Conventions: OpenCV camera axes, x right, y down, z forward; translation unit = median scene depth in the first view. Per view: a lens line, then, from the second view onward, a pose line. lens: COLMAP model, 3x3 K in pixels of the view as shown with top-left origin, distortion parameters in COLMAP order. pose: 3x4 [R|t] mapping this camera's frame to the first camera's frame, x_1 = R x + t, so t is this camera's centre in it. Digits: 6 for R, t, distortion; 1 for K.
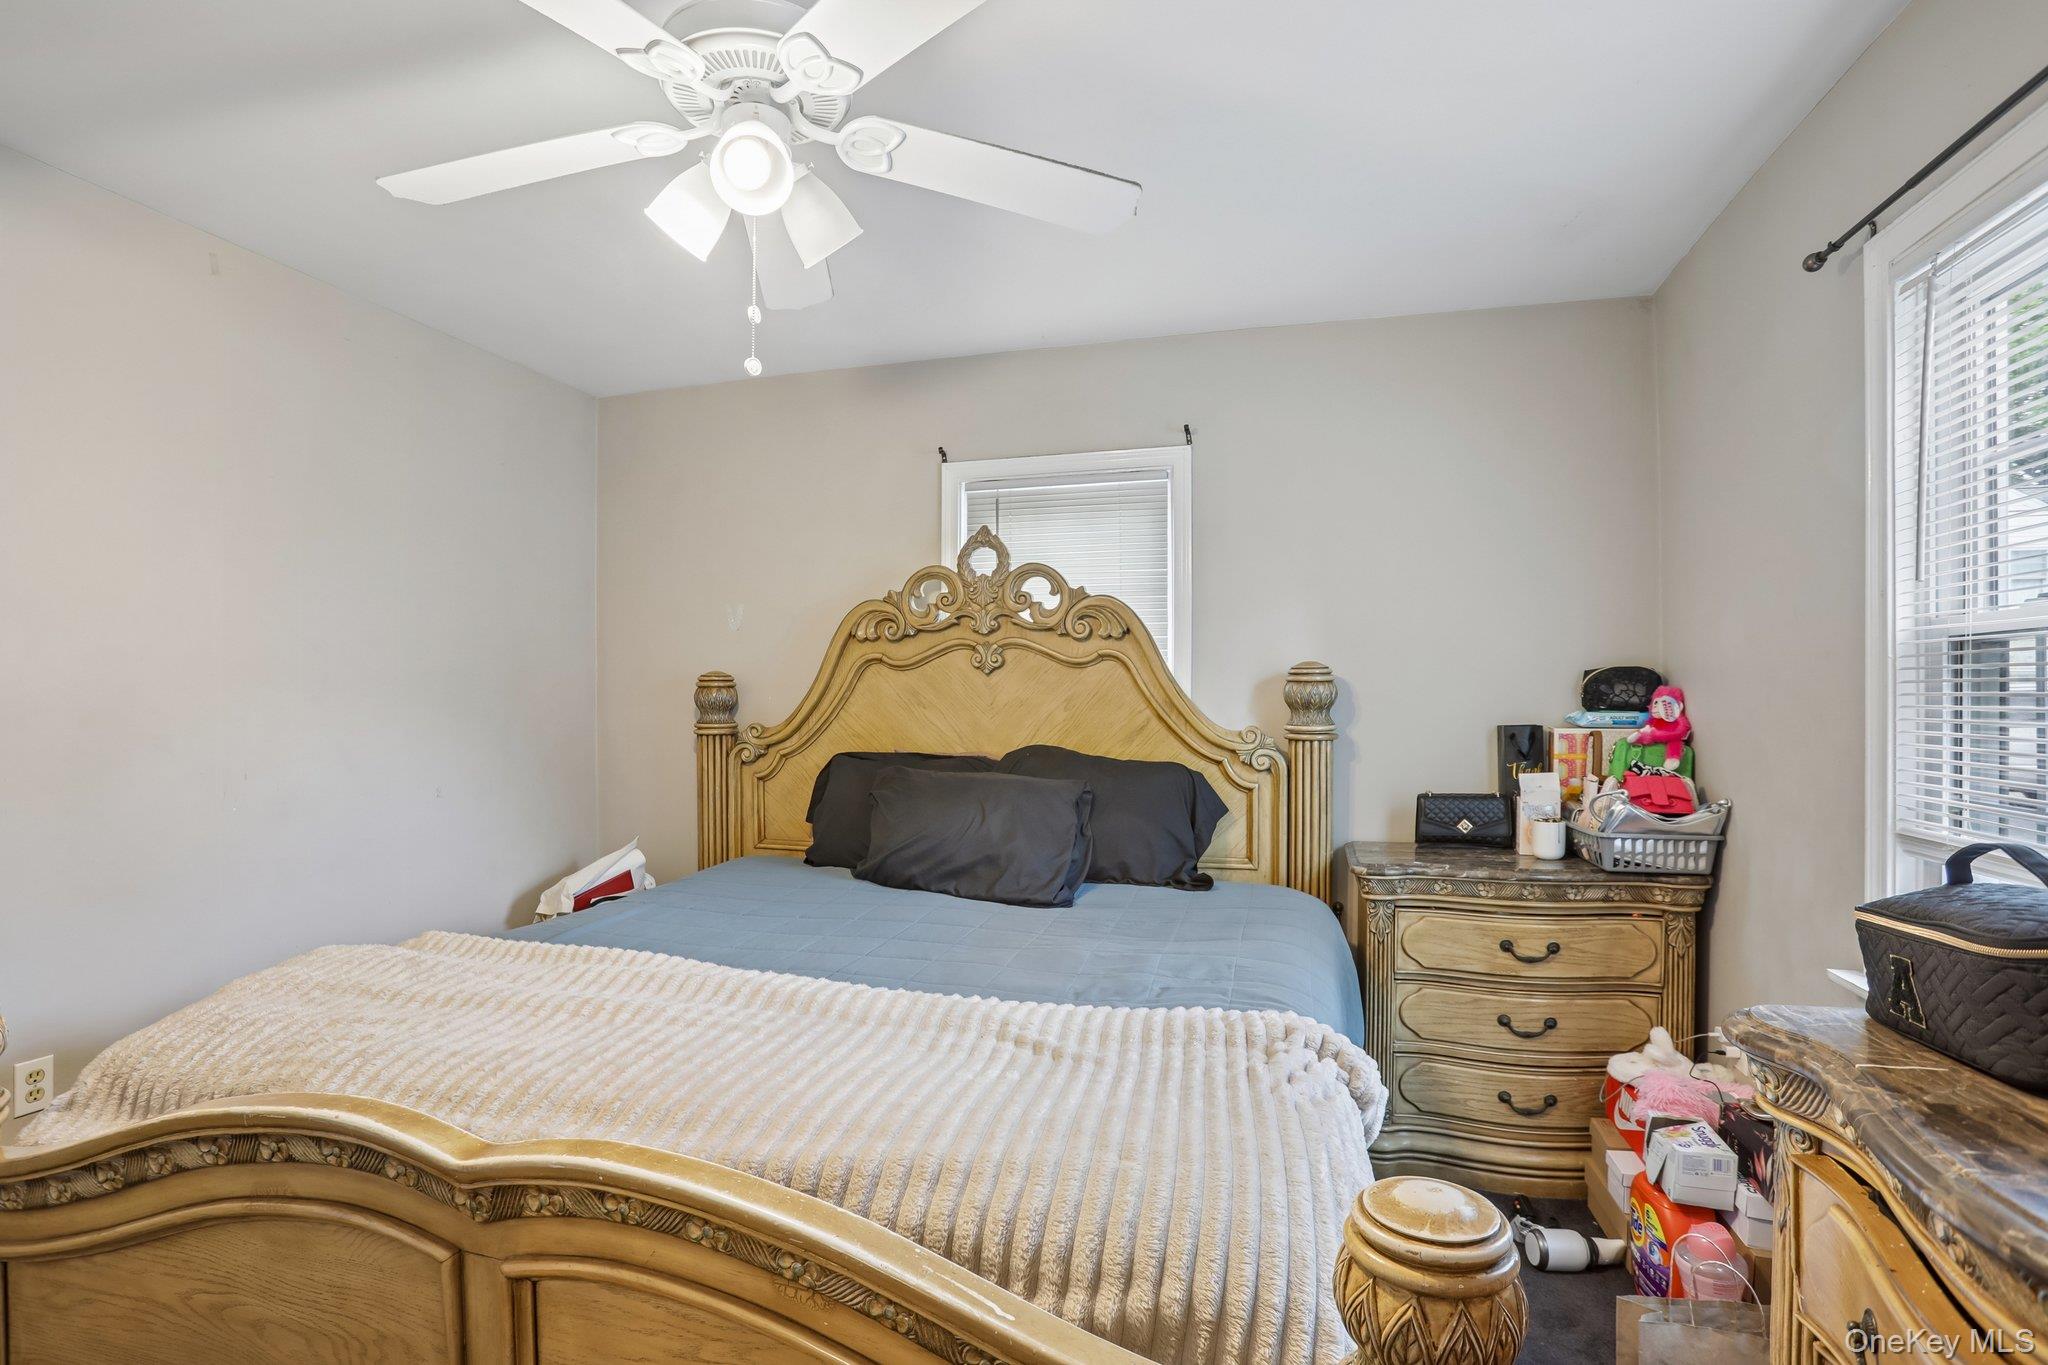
lens RADIAL K [[1011.9, 0, 1020.8], [0, 1011.9, 697.6], [0, 0, 1]] dist [-0.000891, -0.000110]
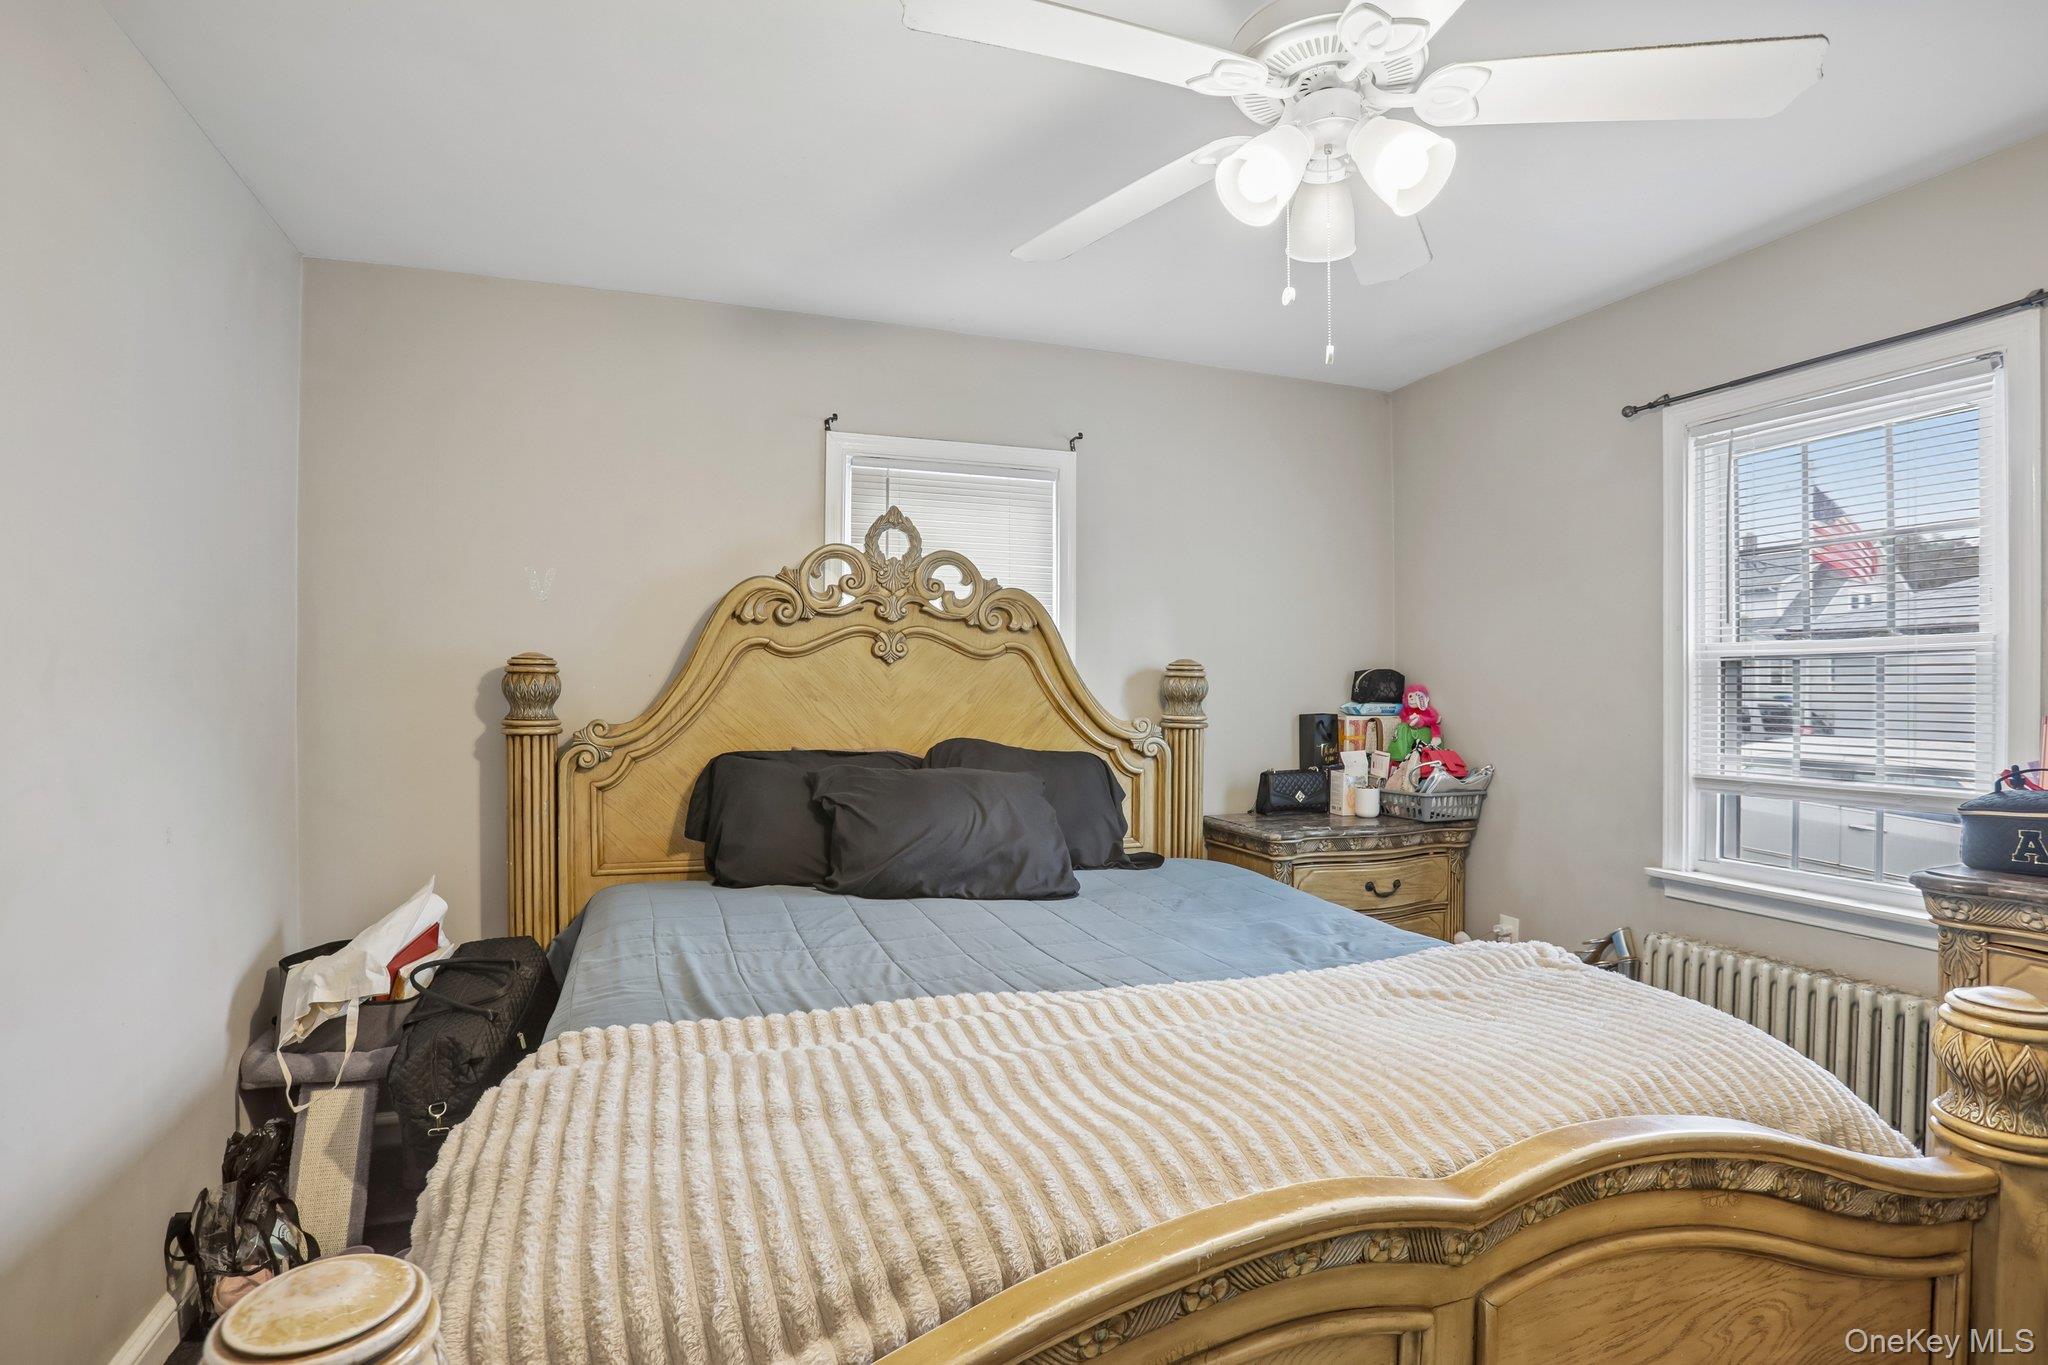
lens RADIAL K [[1023.6, 0, 1024.0], [0, 1023.6, 682.5], [0, 0, 1]] dist [-0.021368, 0.000059]
pose [[0.813121, 0.009969, 0.582009, -0.498933], [-0.007056, 0.999949, -0.007270, -0.000058], [-0.582051, 0.001804, 0.813150, 0.162564]]
